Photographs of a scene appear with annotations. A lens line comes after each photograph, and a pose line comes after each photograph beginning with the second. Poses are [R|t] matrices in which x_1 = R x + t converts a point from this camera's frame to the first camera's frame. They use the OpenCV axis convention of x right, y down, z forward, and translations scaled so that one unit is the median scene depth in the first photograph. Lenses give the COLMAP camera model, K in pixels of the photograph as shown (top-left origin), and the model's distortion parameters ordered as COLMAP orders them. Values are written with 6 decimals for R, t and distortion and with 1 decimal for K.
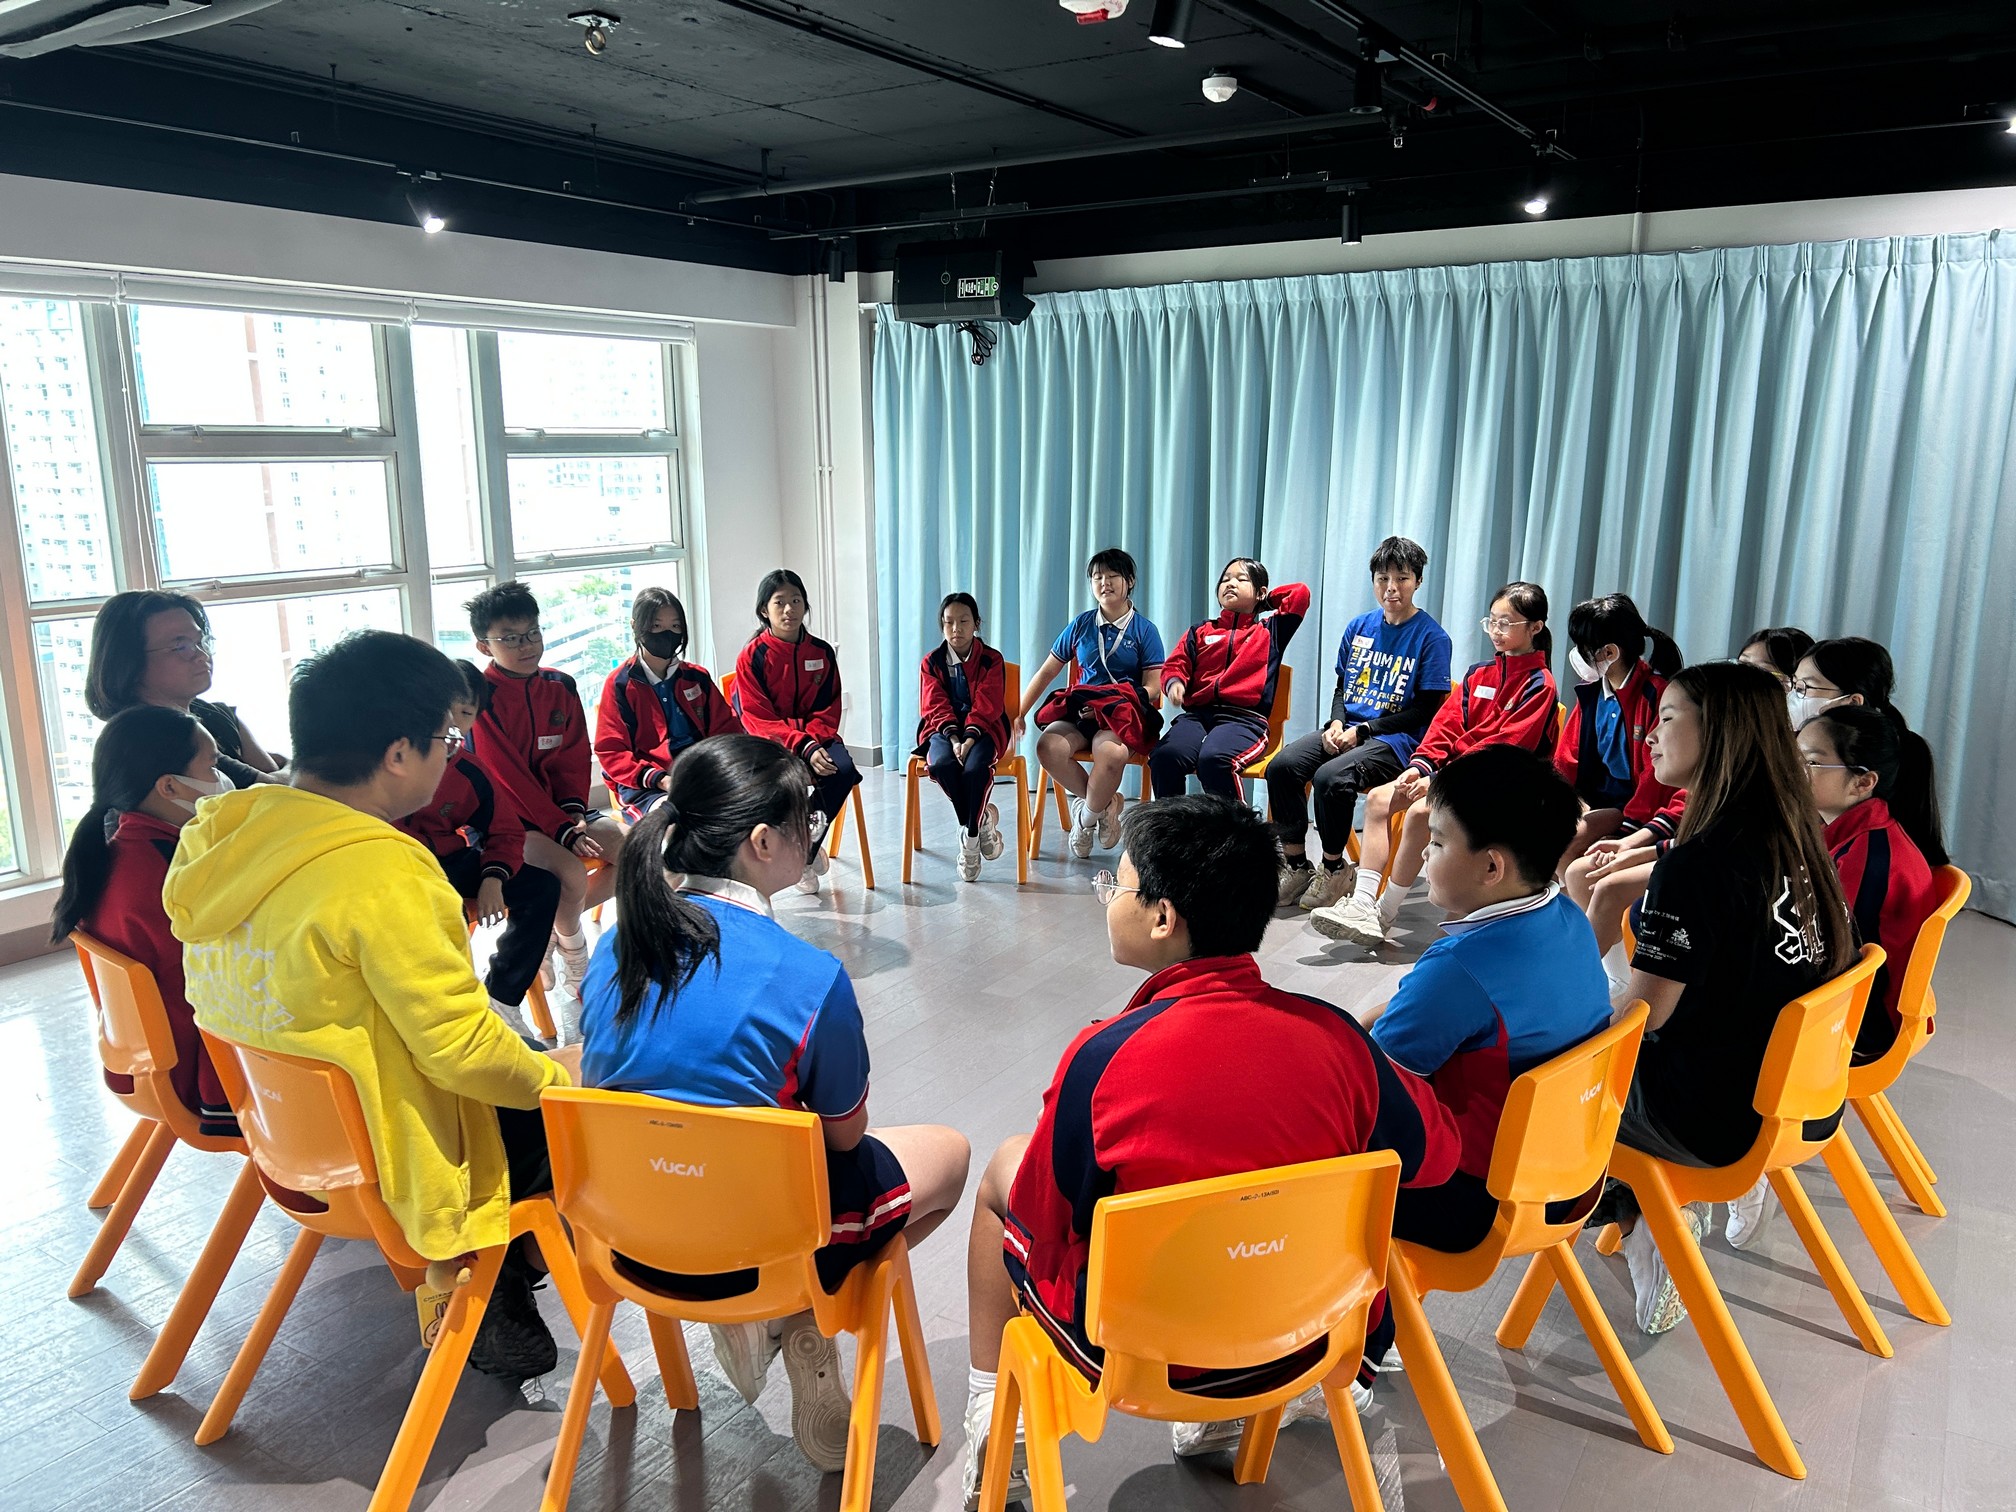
lens RADIAL K [[1510.4, 0, 1009.5], [0, 1510.4, 766.6], [0, 0, 1]] dist [0.056443, -0.038372]
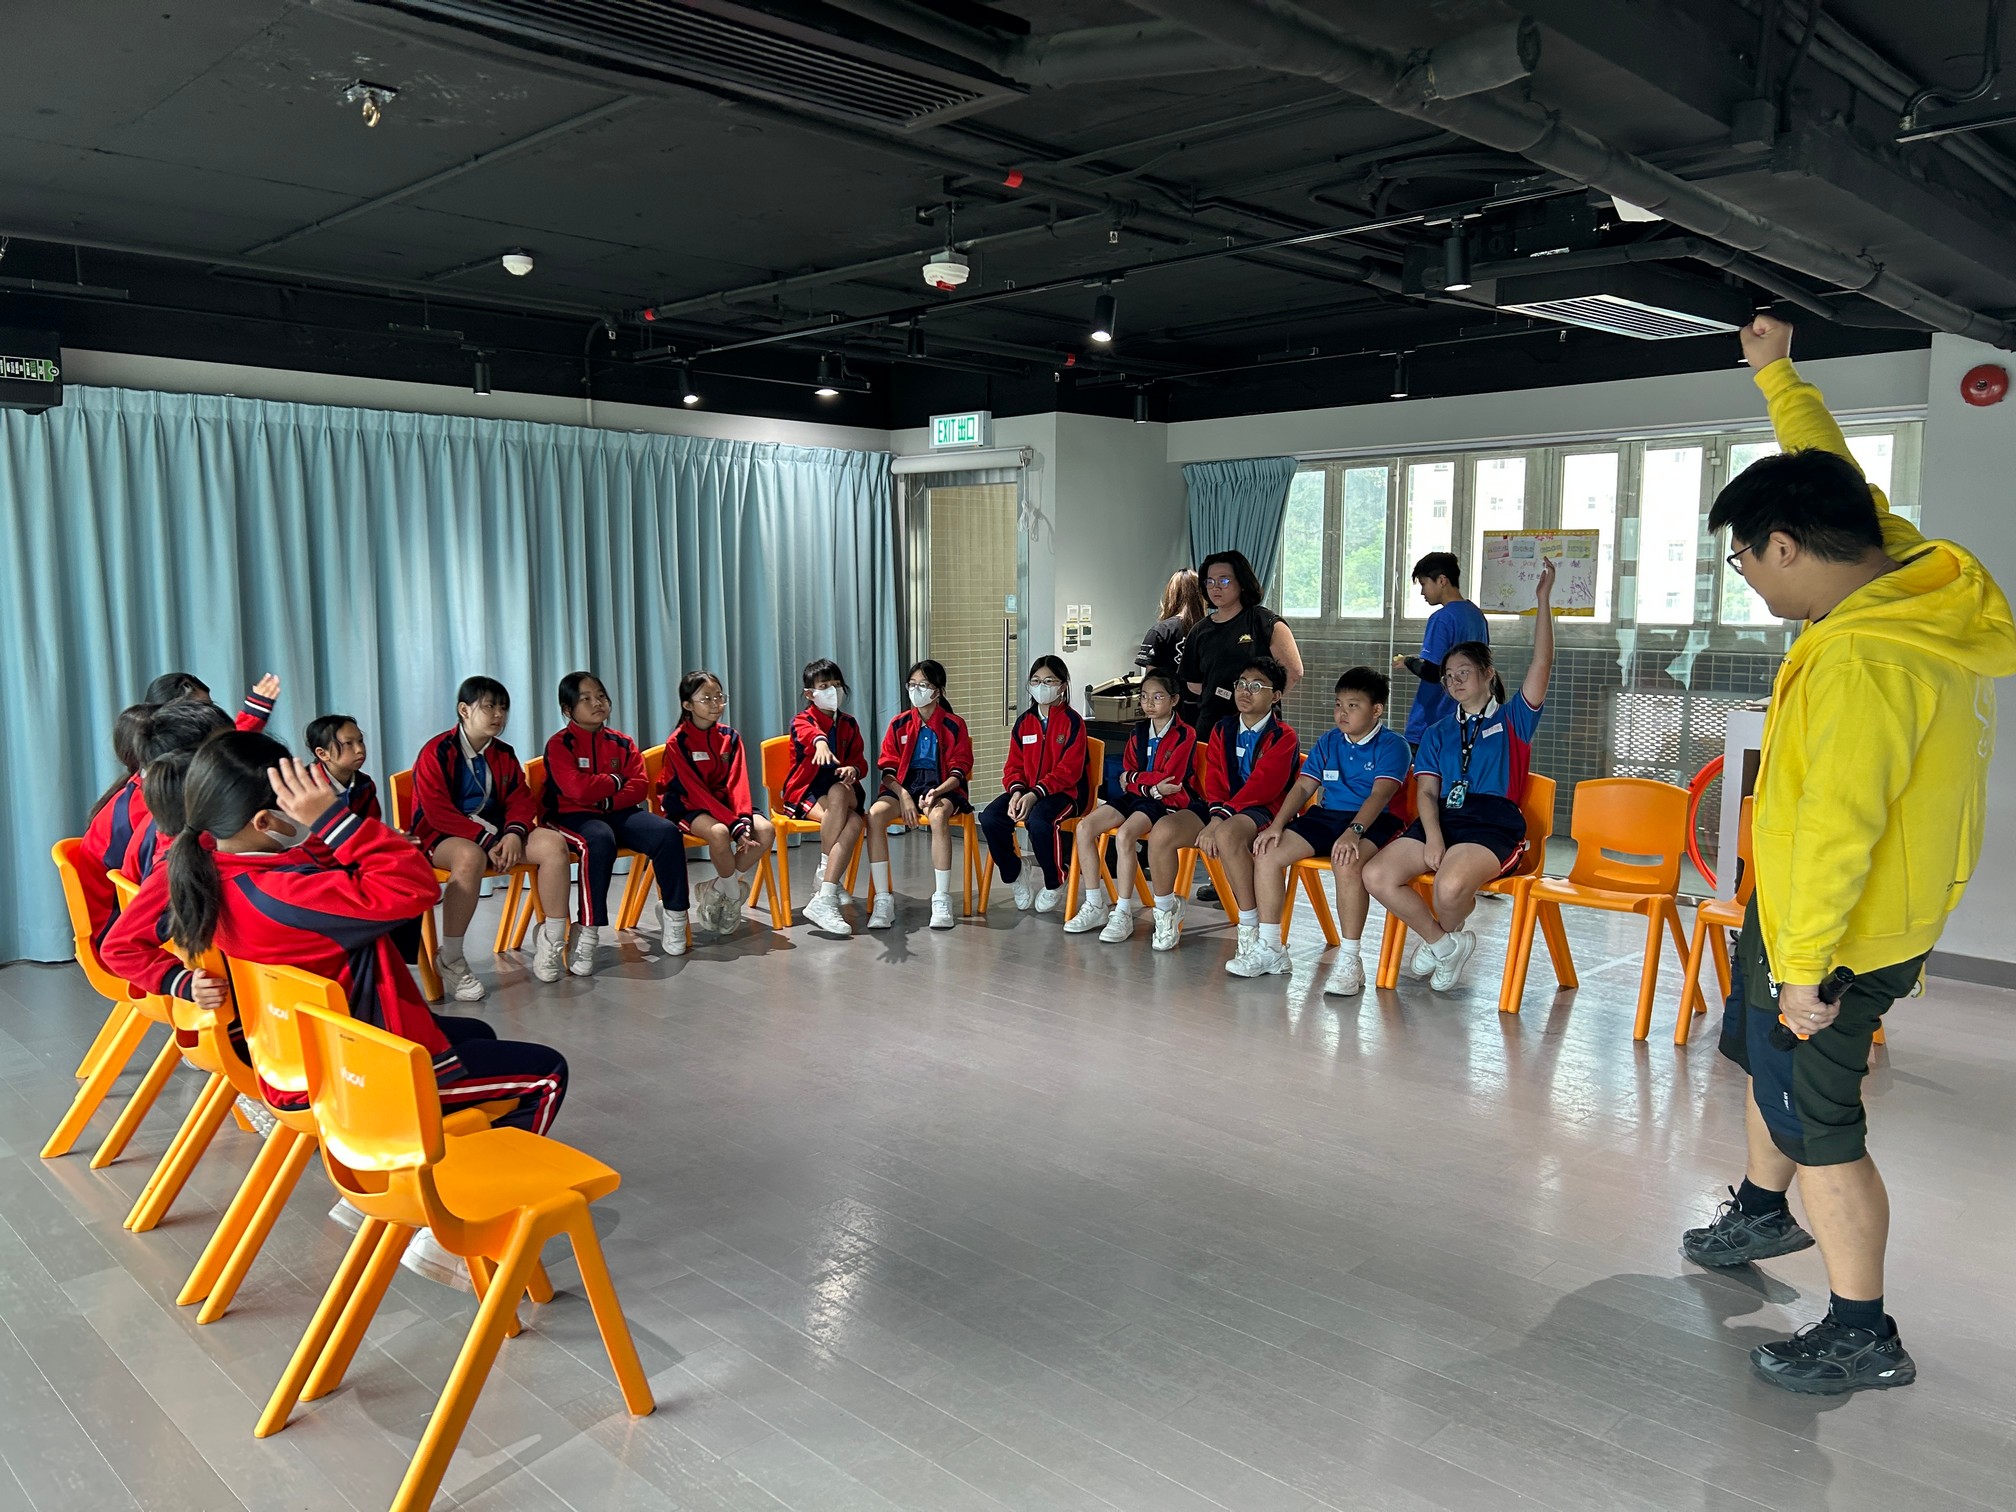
lens RADIAL K [[1510.4, 0, 1008.8], [0, 1510.4, 766.9], [0, 0, 1]] dist [0.056443, -0.038372]
pose [[0.204488, -0.119073, 0.971600, -0.779541], [0.206315, 0.975520, 0.076131, -0.055416], [-0.956880, 0.184888, 0.224048, 0.341242]]
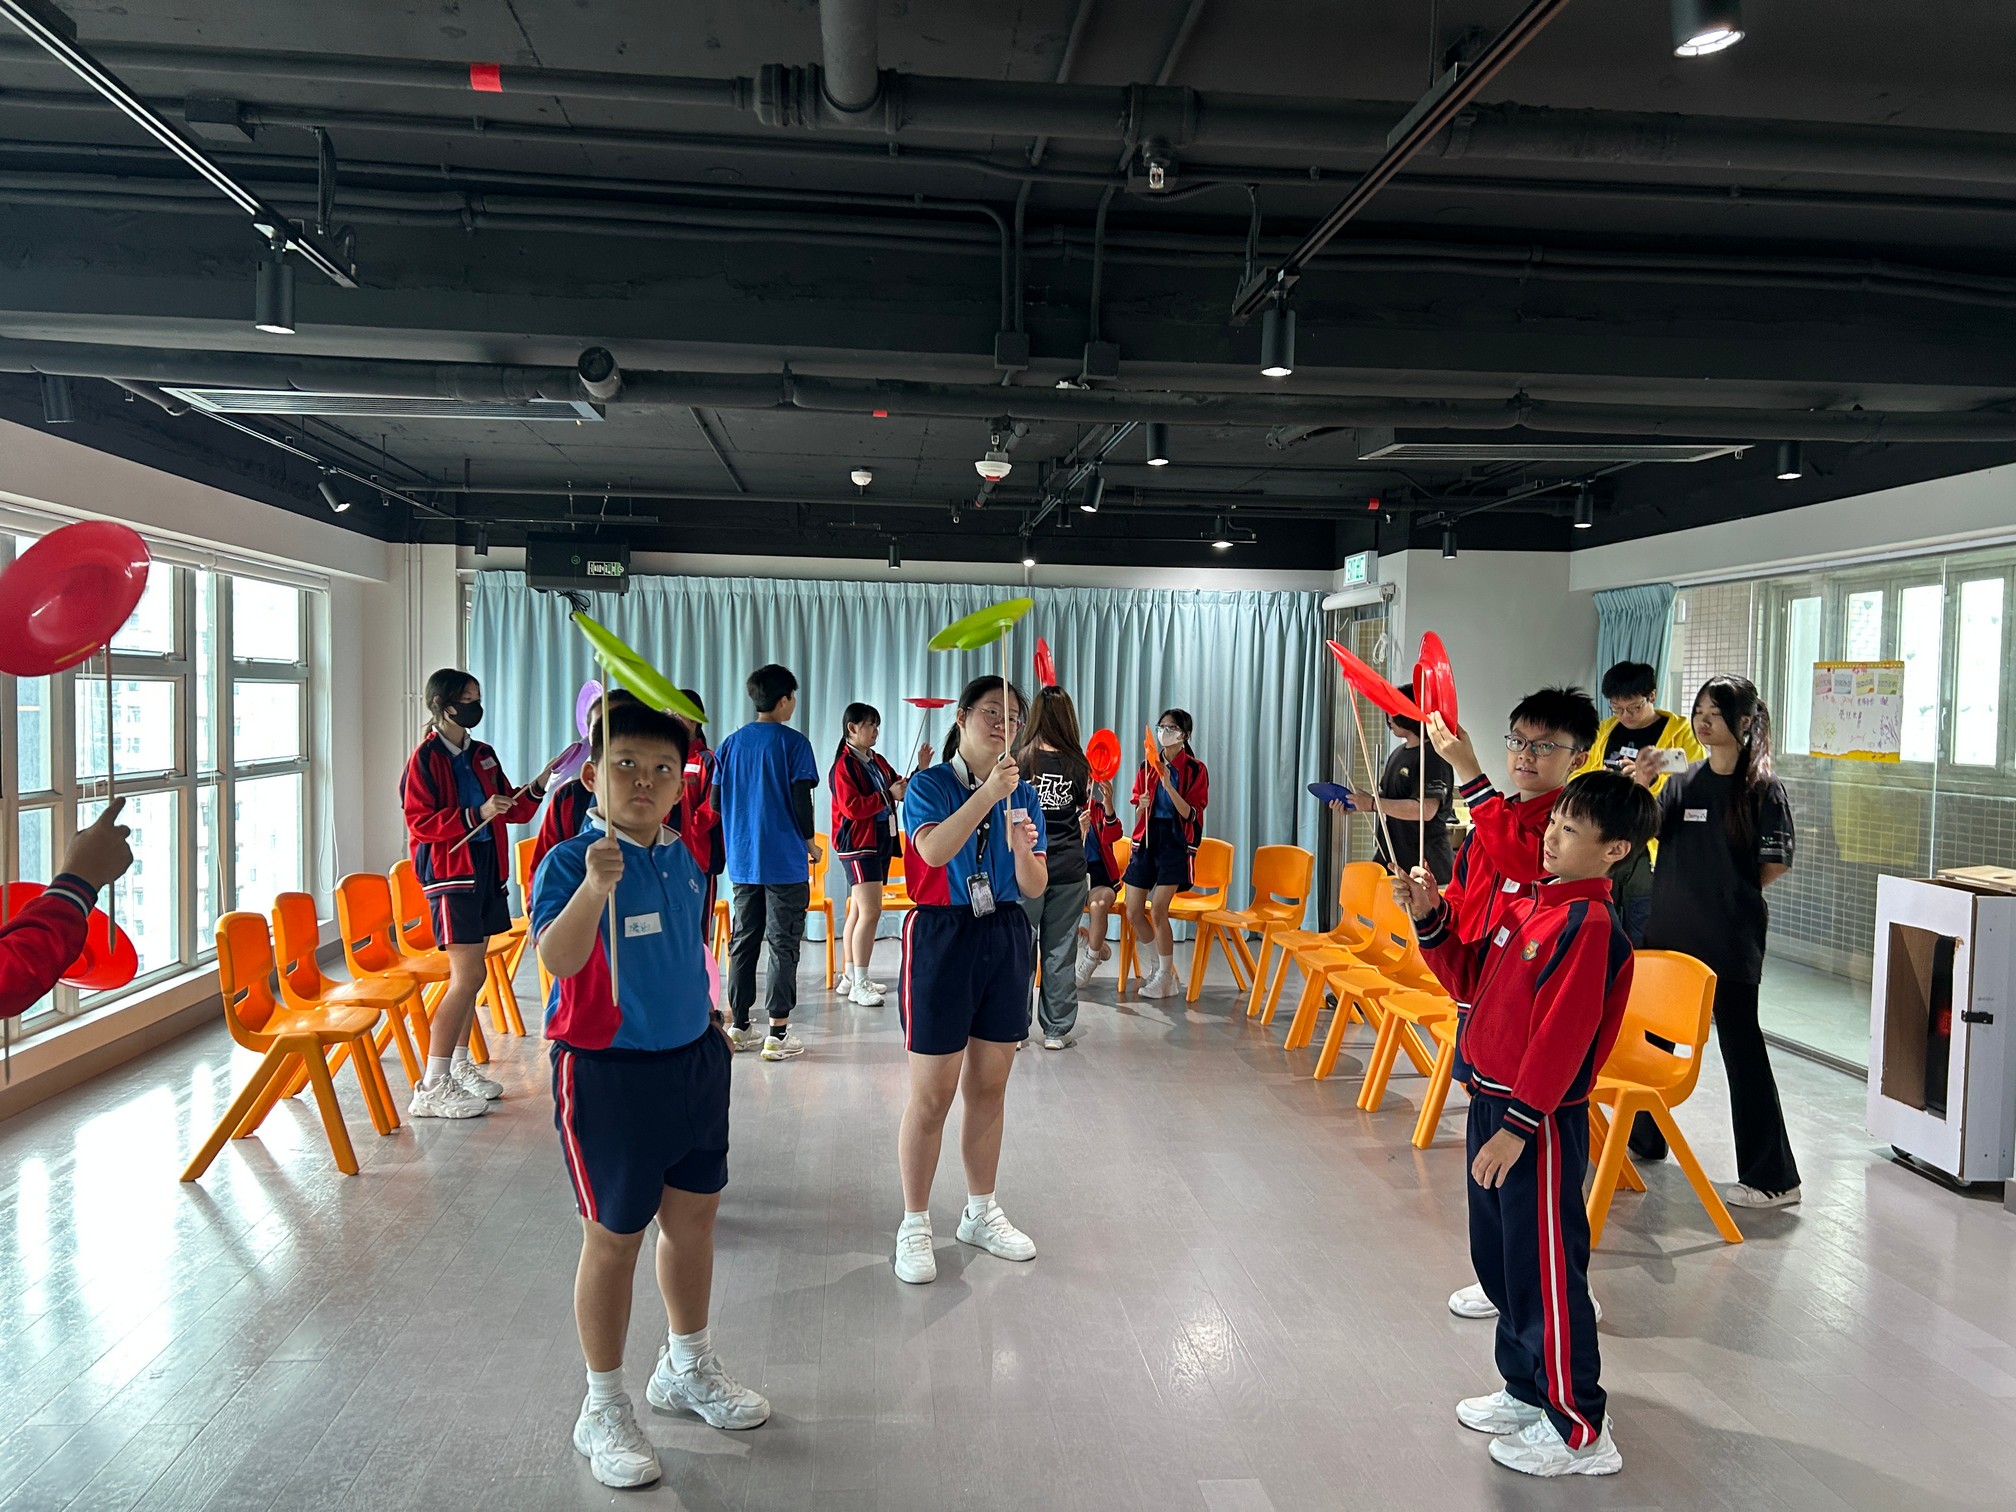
lens RADIAL K [[1510.4, 0, 1003.8], [0, 1510.4, 769.3], [0, 0, 1]] dist [0.056443, -0.038372]
pose [[0.798583, -0.009262, 0.601813, -0.582202], [0.106954, 0.986152, -0.126747, 0.081249], [-0.592306, 0.165584, 0.788515, -0.283487]]
